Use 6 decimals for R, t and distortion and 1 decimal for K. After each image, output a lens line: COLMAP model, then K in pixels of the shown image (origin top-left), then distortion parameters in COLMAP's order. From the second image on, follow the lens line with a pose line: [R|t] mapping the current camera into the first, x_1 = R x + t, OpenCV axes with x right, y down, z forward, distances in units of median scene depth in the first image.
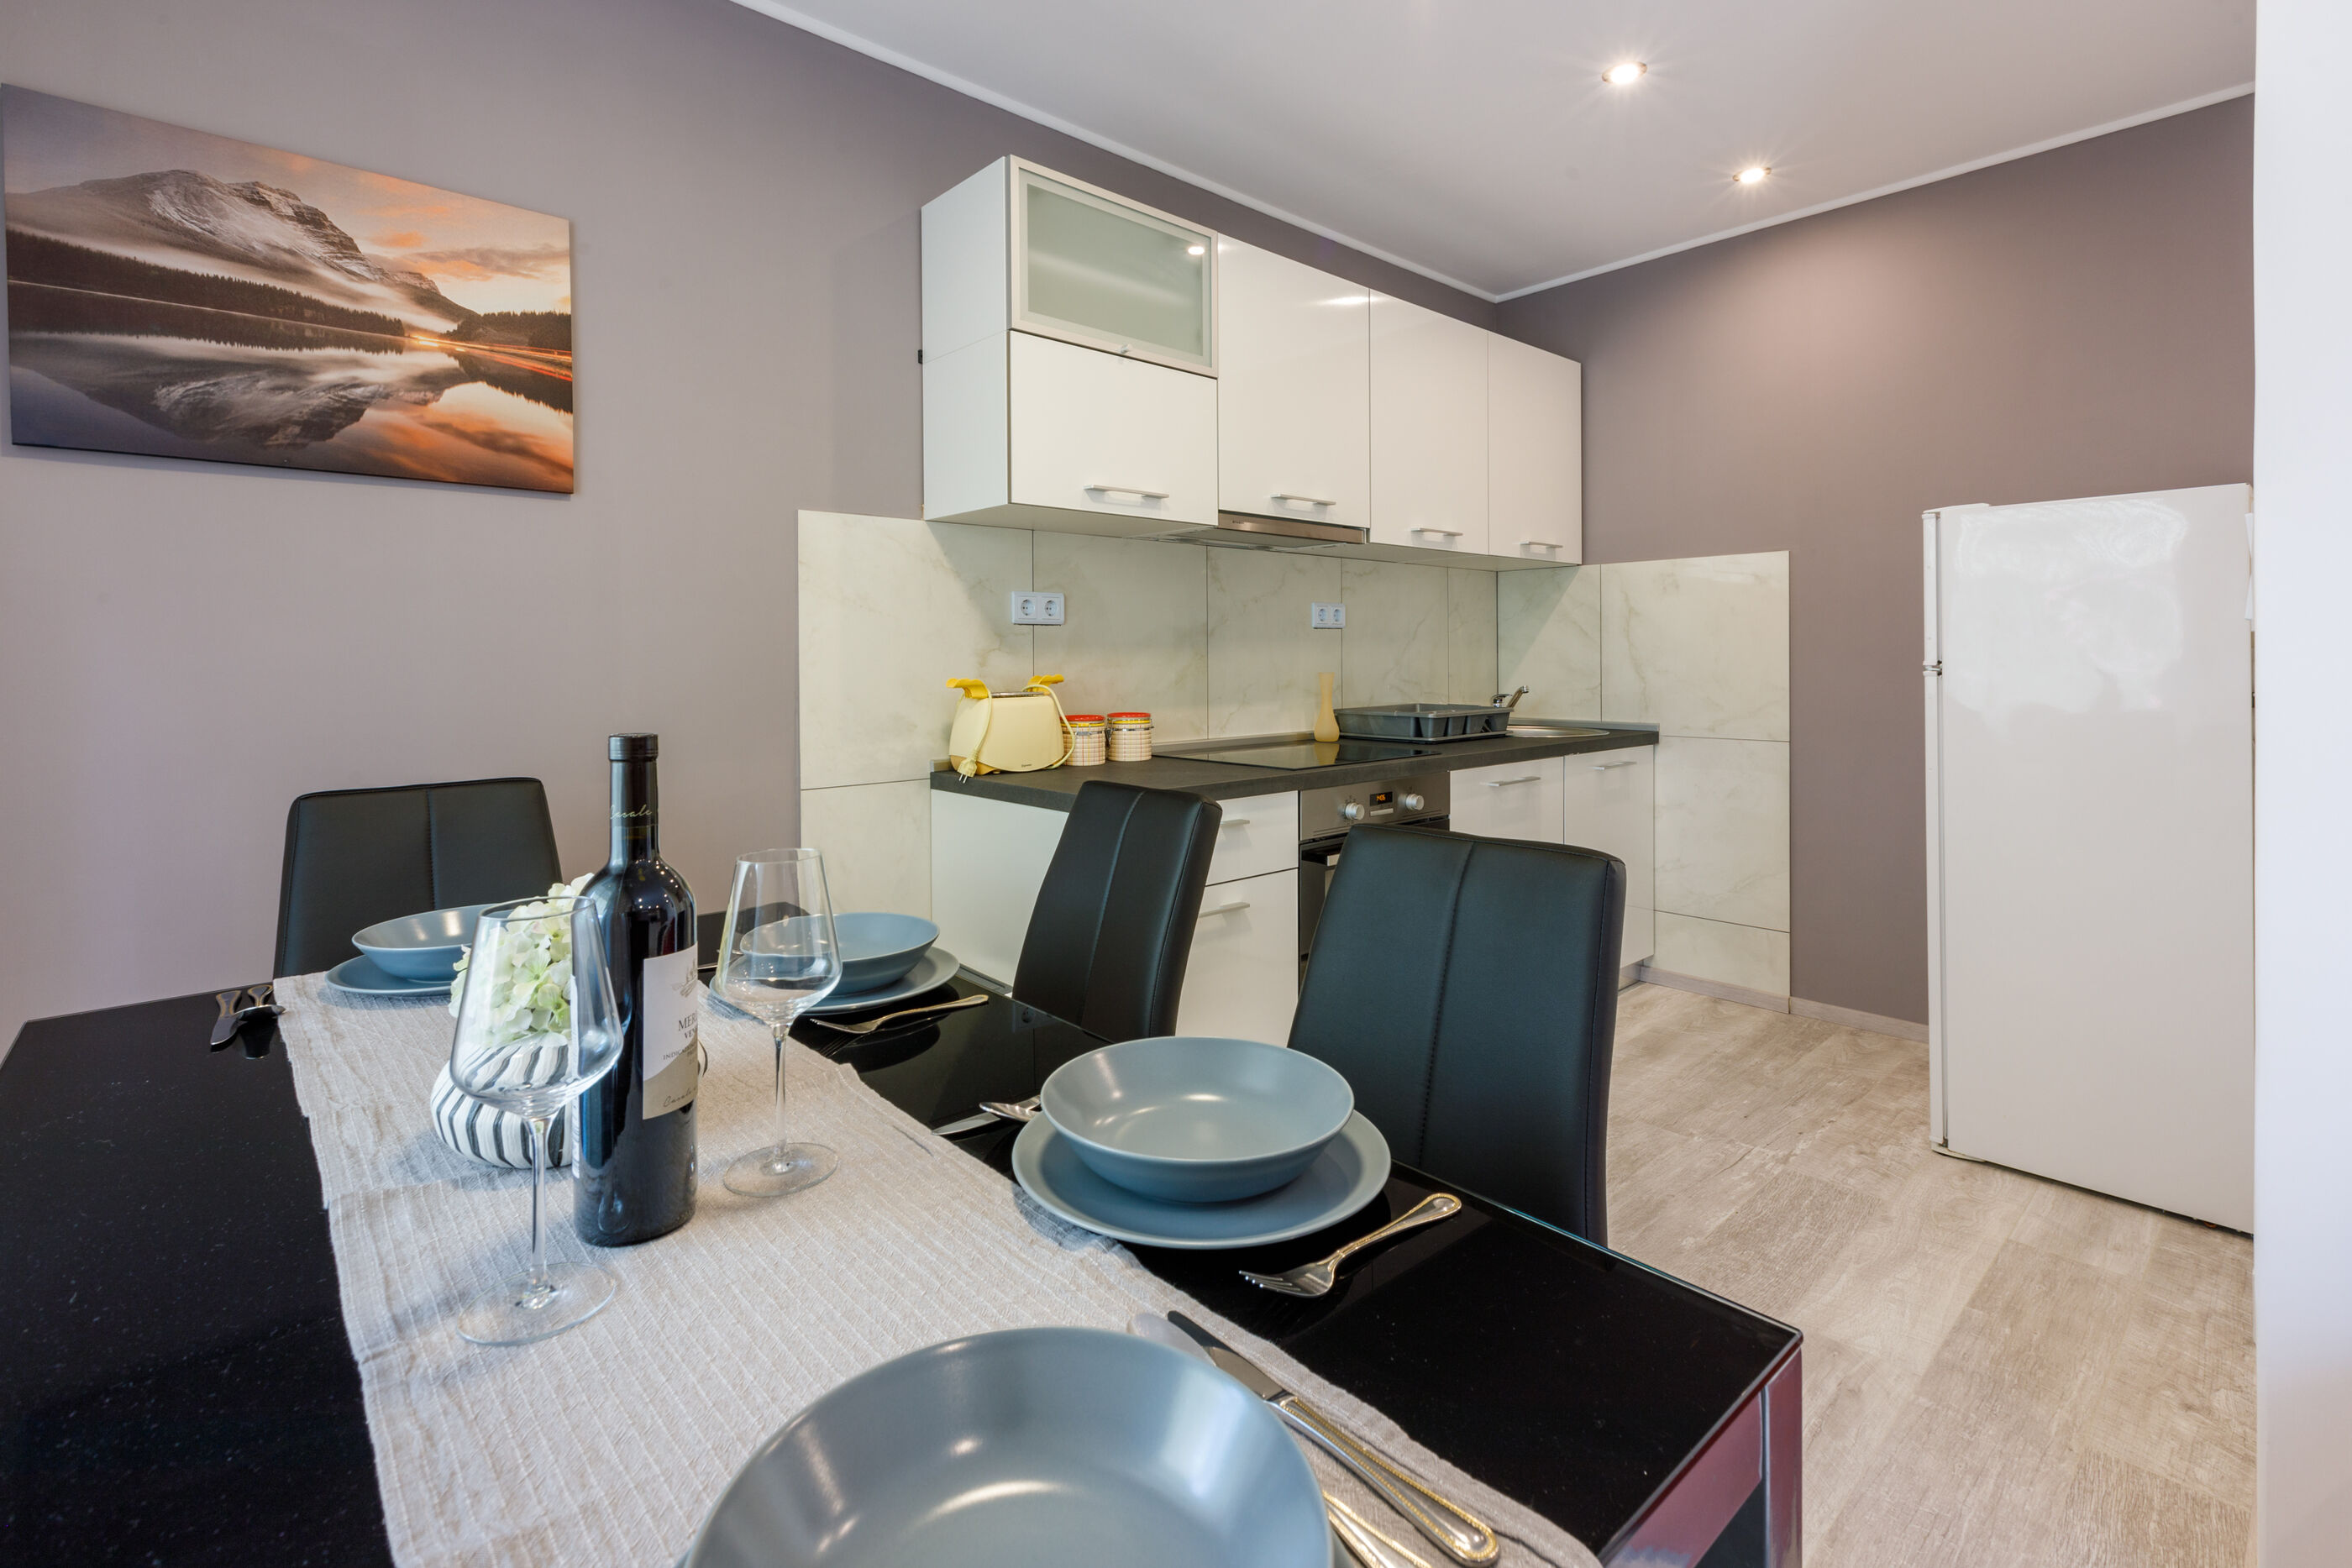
lens RADIAL K [[1069.6, 0, 1175.0], [0, 1069.6, 663.4], [0, 0, 1]] dist [0.002936, -0.000409]
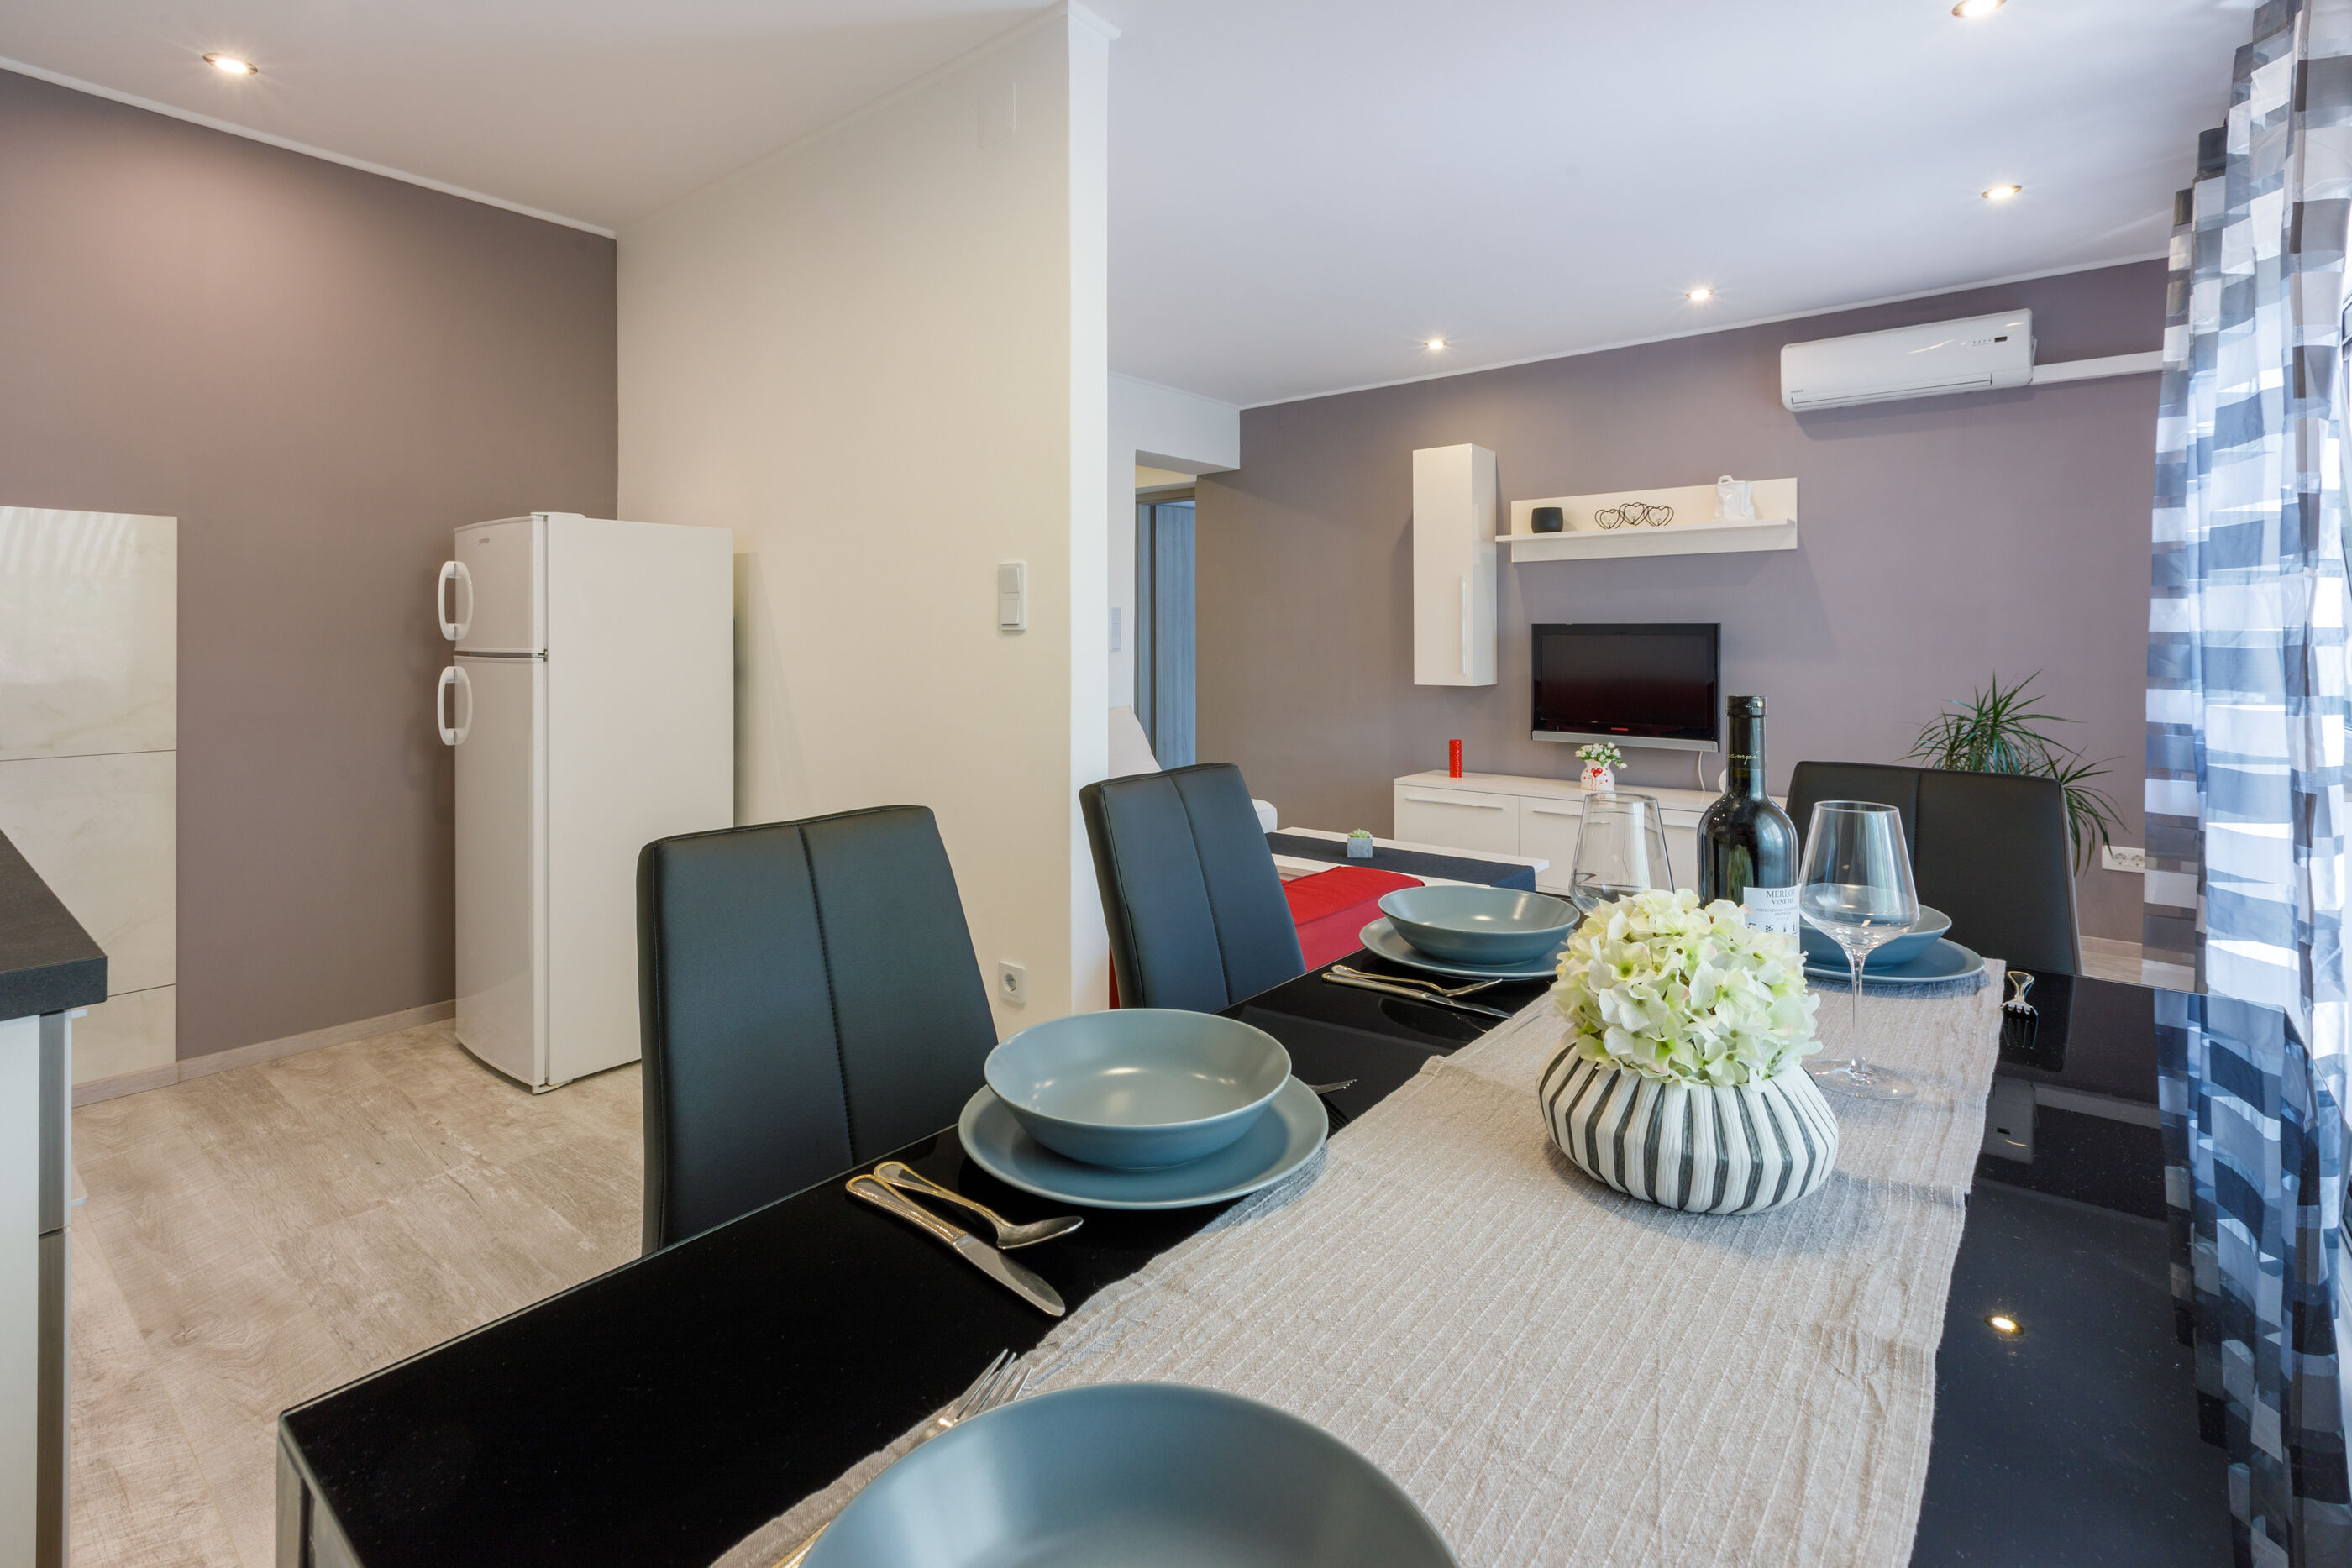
lens RADIAL K [[1081.3, 0, 1128.3], [0, 1081.3, 640.0], [0, 0, 1]] dist [0.019190, -0.019550]
pose [[-0.138130, 0.008373, 0.990379, -0.472332], [0.009194, 0.999932, -0.007171, 0.002248], [-0.990371, 0.008115, -0.138198, 0.535022]]
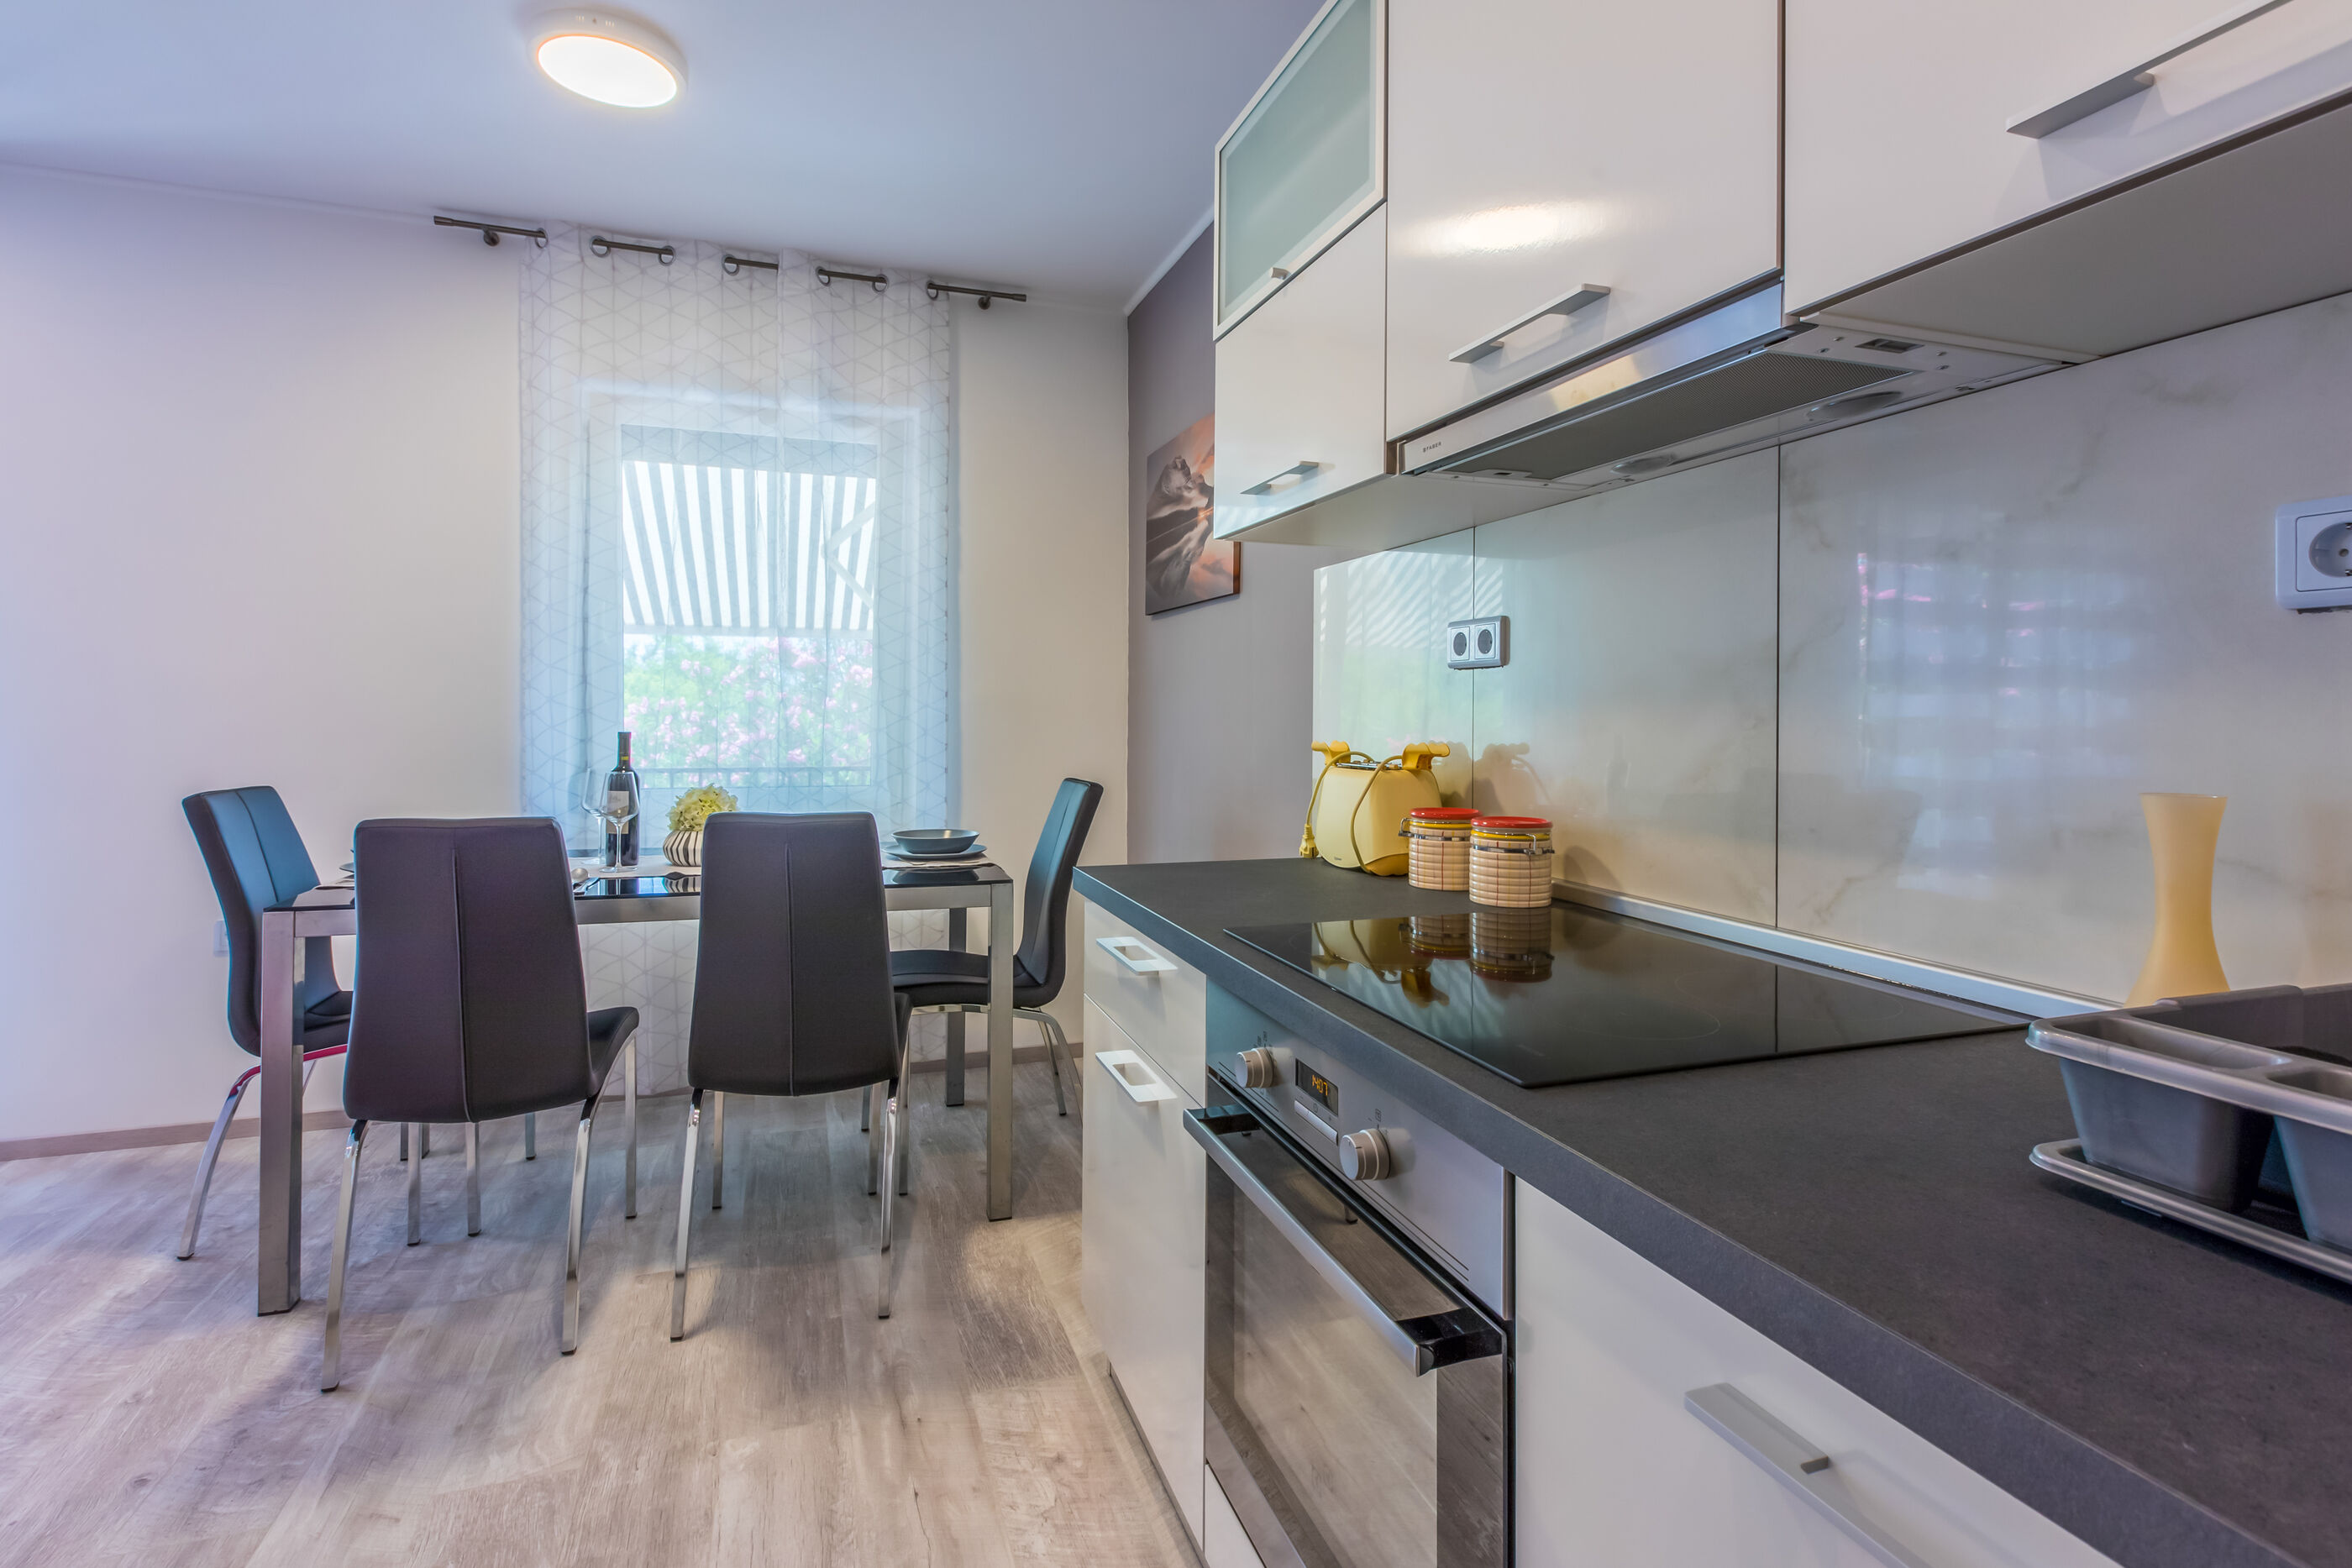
lens RADIAL K [[1092.6, 0, 1165.0], [0, 1092.6, 705.1], [0, 0, 1]] dist [-0.000544, -0.000298]
pose [[-0.394390, 0.000900, -0.918943, 0.628032], [-0.007980, 0.999958, 0.004404, -0.015810], [0.918909, 0.009070, -0.394366, 1.203466]]
